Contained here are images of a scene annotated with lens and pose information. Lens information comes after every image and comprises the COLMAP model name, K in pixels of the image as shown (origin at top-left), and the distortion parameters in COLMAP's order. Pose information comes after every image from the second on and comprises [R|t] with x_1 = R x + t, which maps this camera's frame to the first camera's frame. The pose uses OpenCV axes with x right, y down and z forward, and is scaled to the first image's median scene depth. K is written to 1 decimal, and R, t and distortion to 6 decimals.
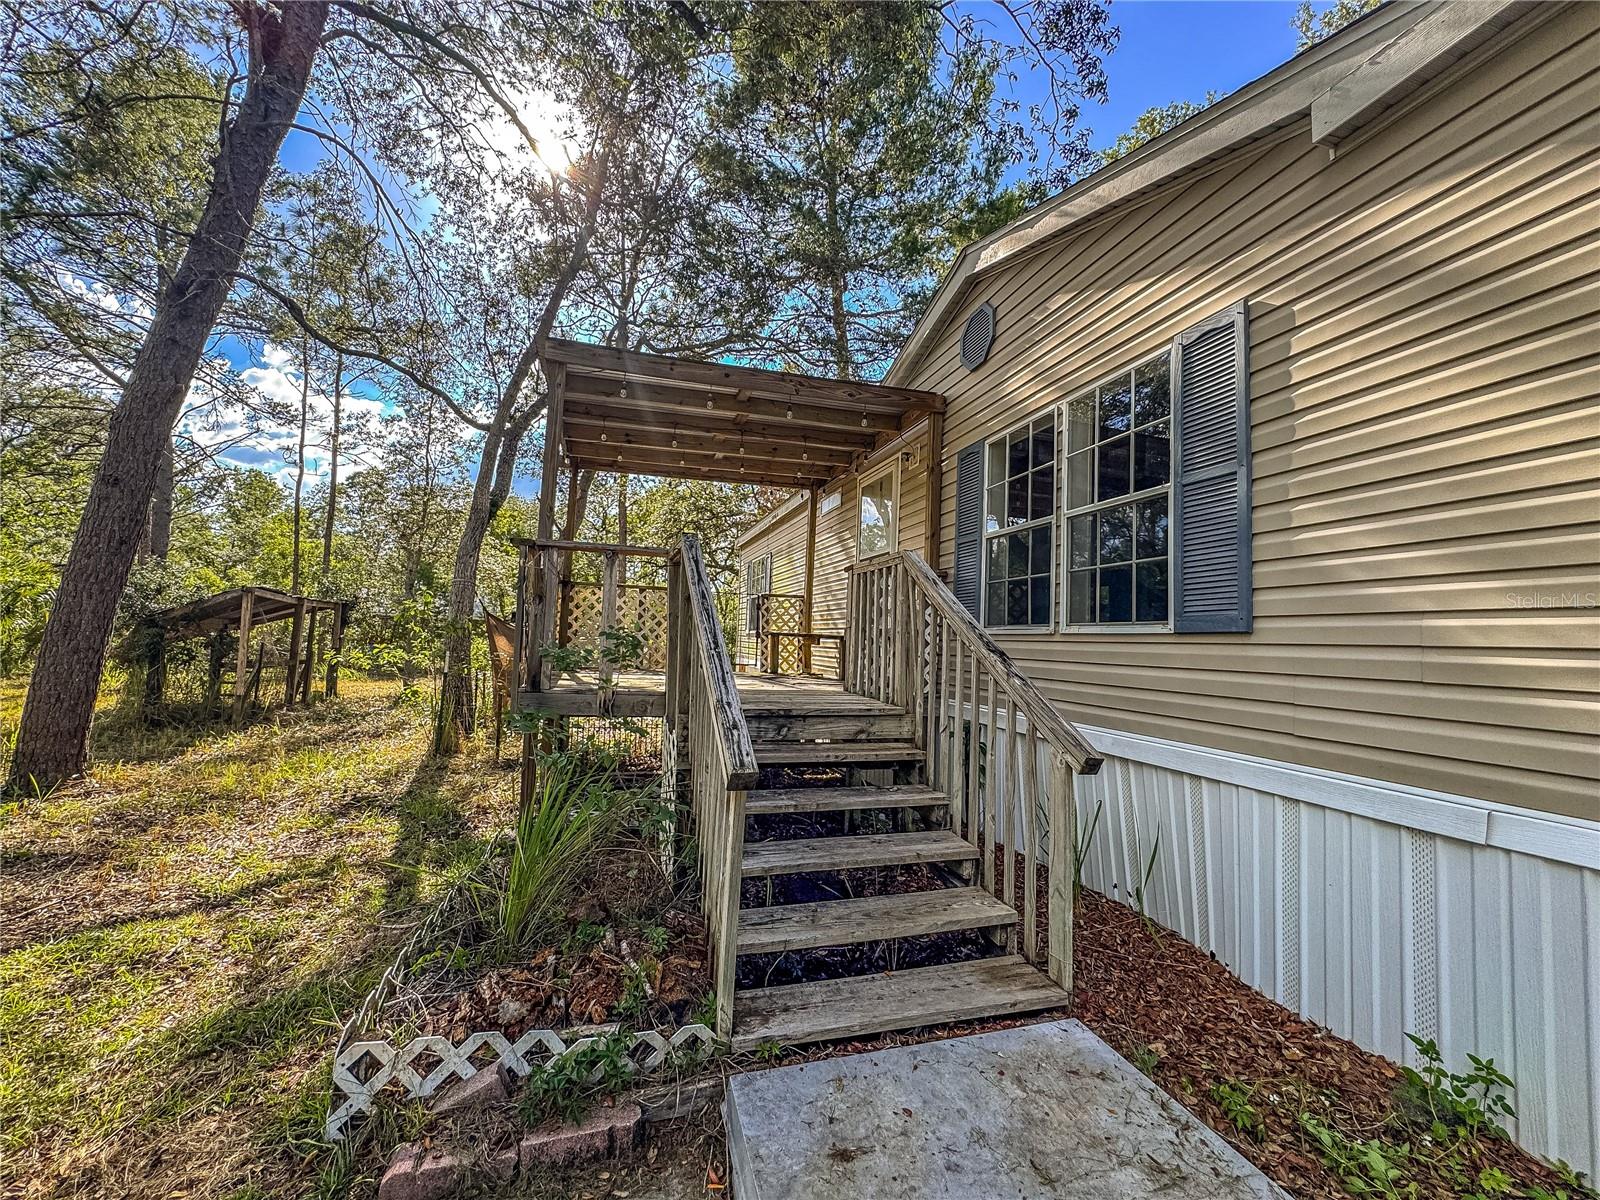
lens RADIAL K [[636.6, 0, 800.0], [0, 636.6, 600.0], [0, 0, 1]] dist [-0.000988, -0.000127]
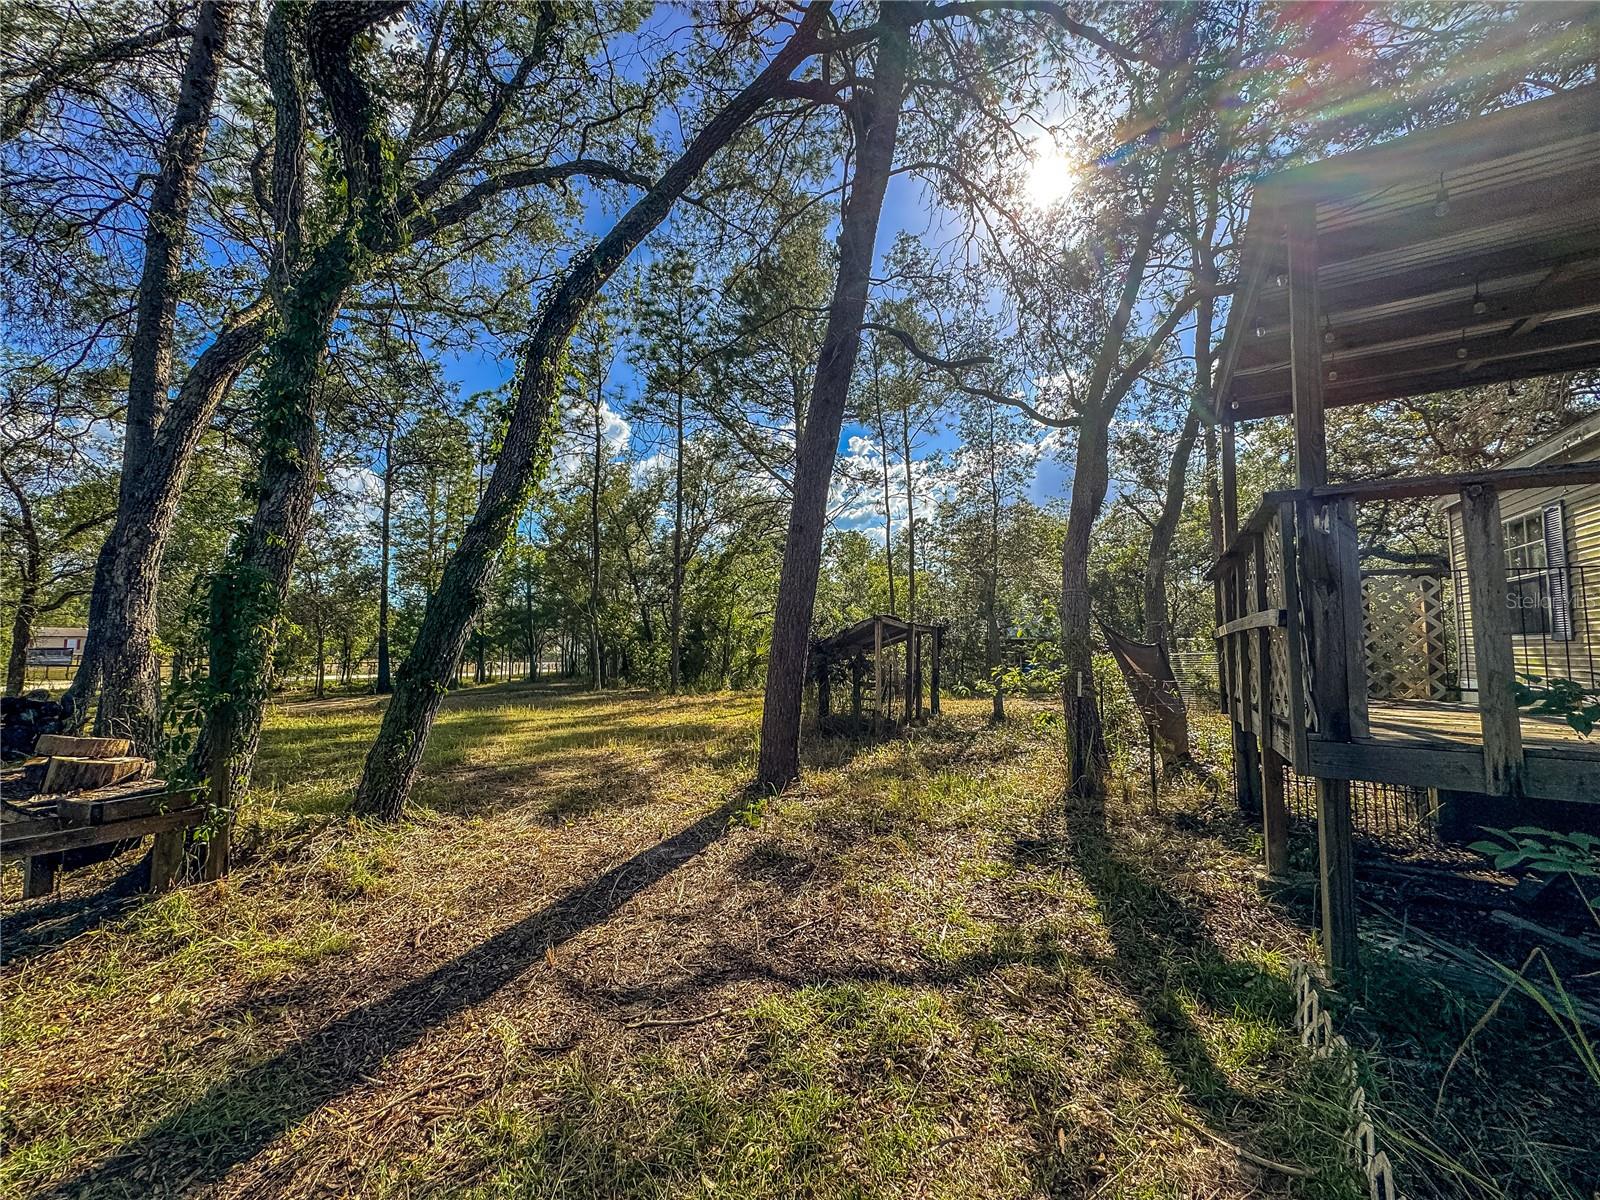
lens RADIAL K [[636.6, 0, 800.0], [0, 636.6, 600.0], [0, 0, 1]] dist [-0.000988, -0.000127]
pose [[0.698192, -0.085067, -0.710839, -0.239963], [0.064997, 0.996347, -0.055395, 0.009377], [0.712954, -0.007526, 0.701170, 0.162053]]
